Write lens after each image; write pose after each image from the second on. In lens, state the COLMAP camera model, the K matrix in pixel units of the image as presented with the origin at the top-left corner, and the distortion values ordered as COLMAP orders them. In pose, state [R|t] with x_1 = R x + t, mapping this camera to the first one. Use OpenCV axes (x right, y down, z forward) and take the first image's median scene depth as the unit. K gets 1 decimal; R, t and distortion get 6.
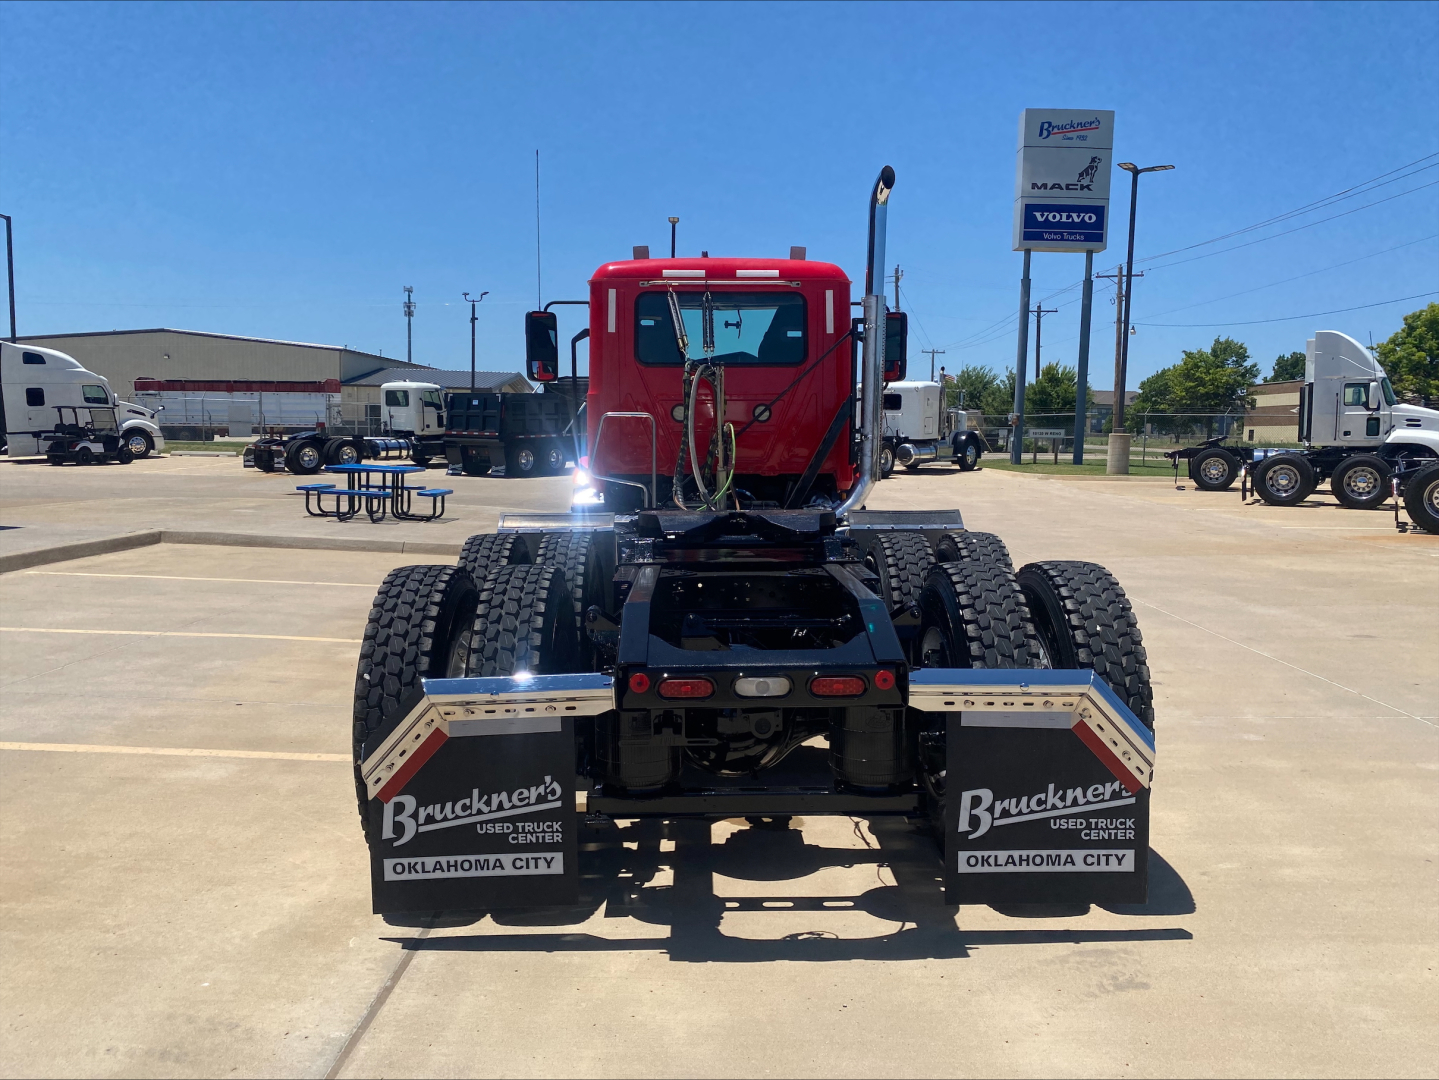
lens RADIAL K [[1081.9, 0, 725.6], [0, 1081.9, 542.7], [0, 0, 1]] dist [0.026482, -0.029279]
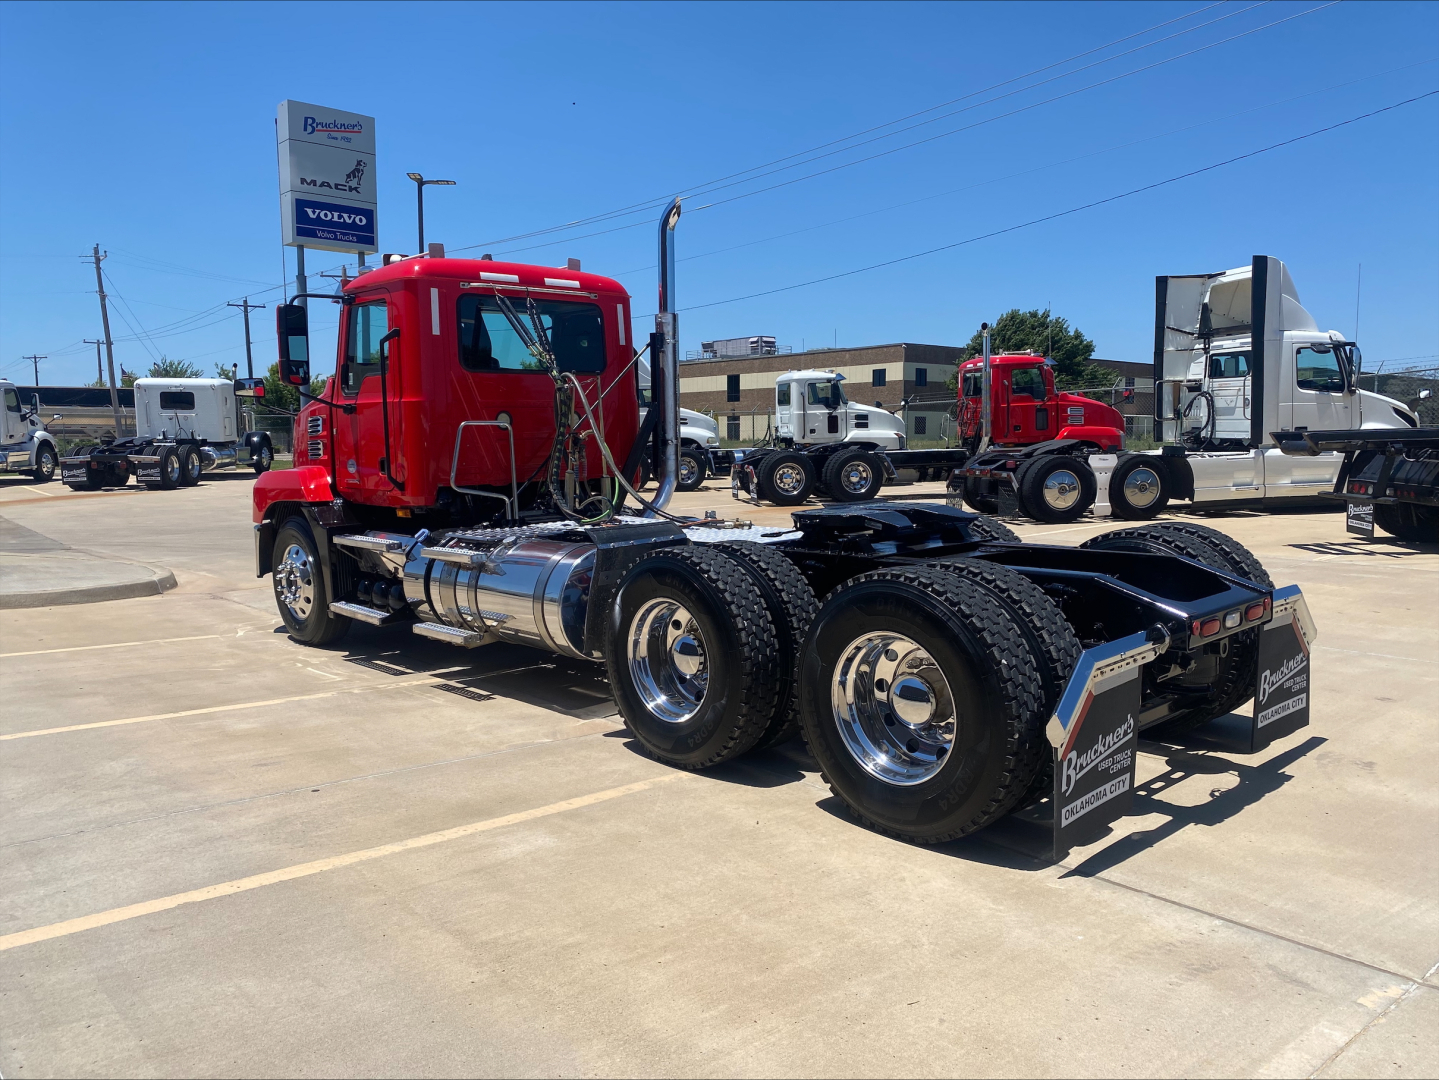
lens RADIAL K [[1081.9, 0, 711.8], [0, 1081.9, 545.4], [0, 0, 1]] dist [0.026482, -0.029279]
pose [[0.752521, -0.084925, 0.653070, -0.566922], [0.082209, 0.996008, 0.034793, -0.027581], [-0.653417, 0.027506, 0.756498, 0.148323]]
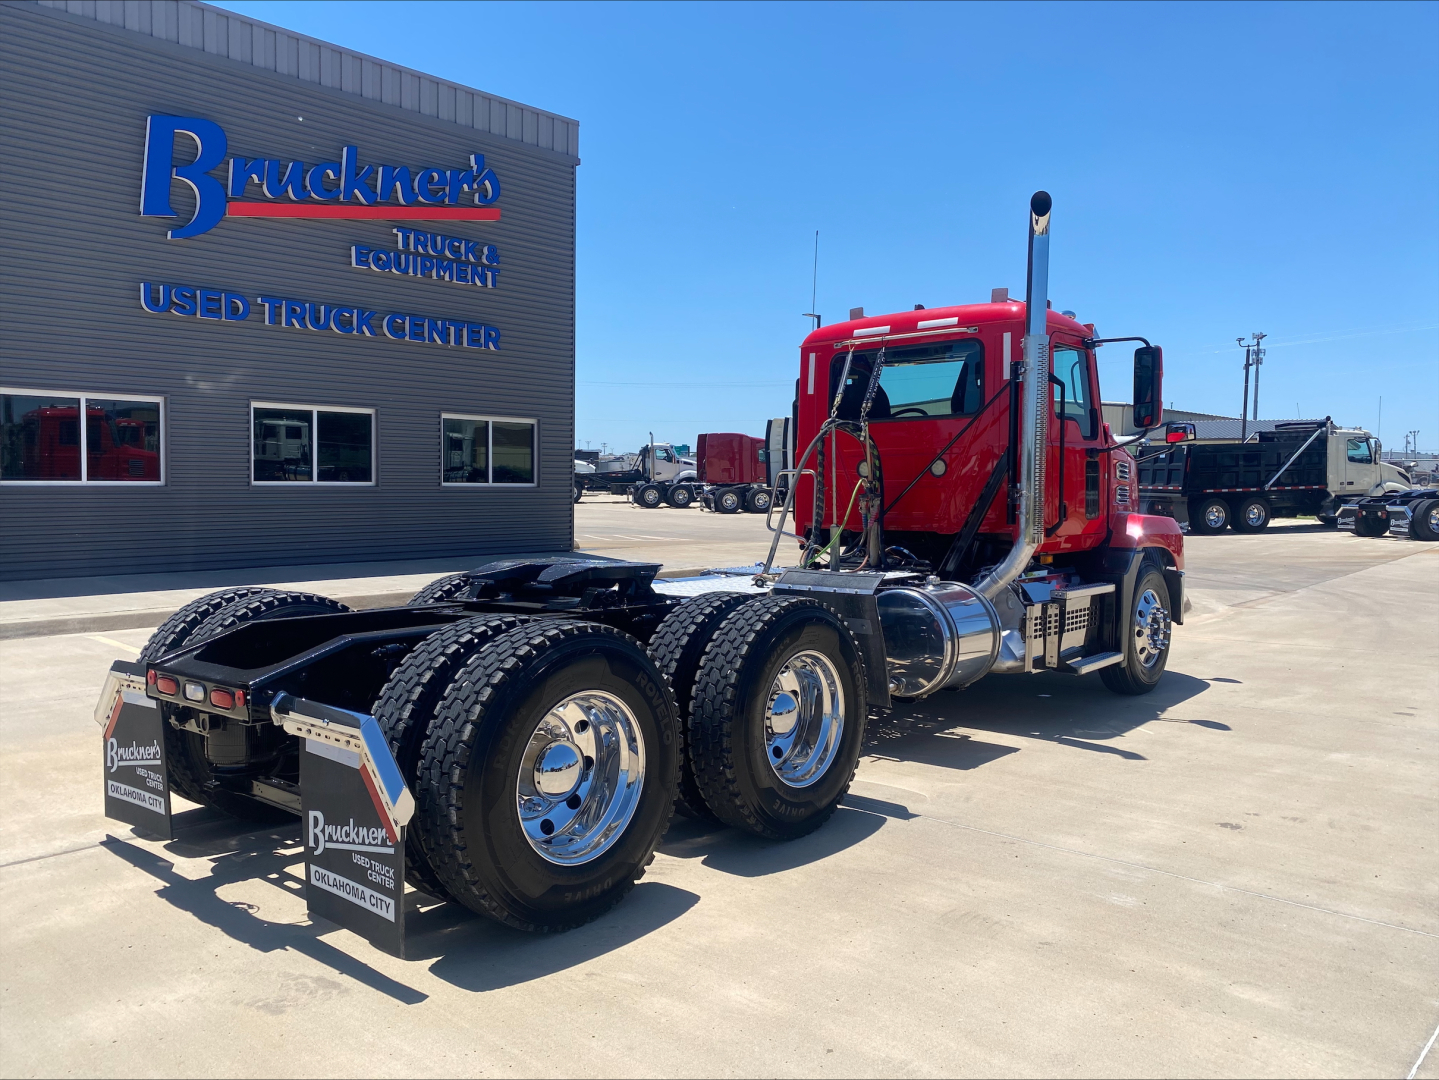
lens RADIAL K [[1081.9, 0, 728.8], [0, 1081.9, 533.4], [0, 0, 1]] dist [0.026482, -0.029279]
pose [[0.749095, 0.025383, -0.661976, 0.545112], [-0.063911, 0.997374, -0.034078, -0.019635], [0.659372, 0.067835, 0.748750, 0.179861]]
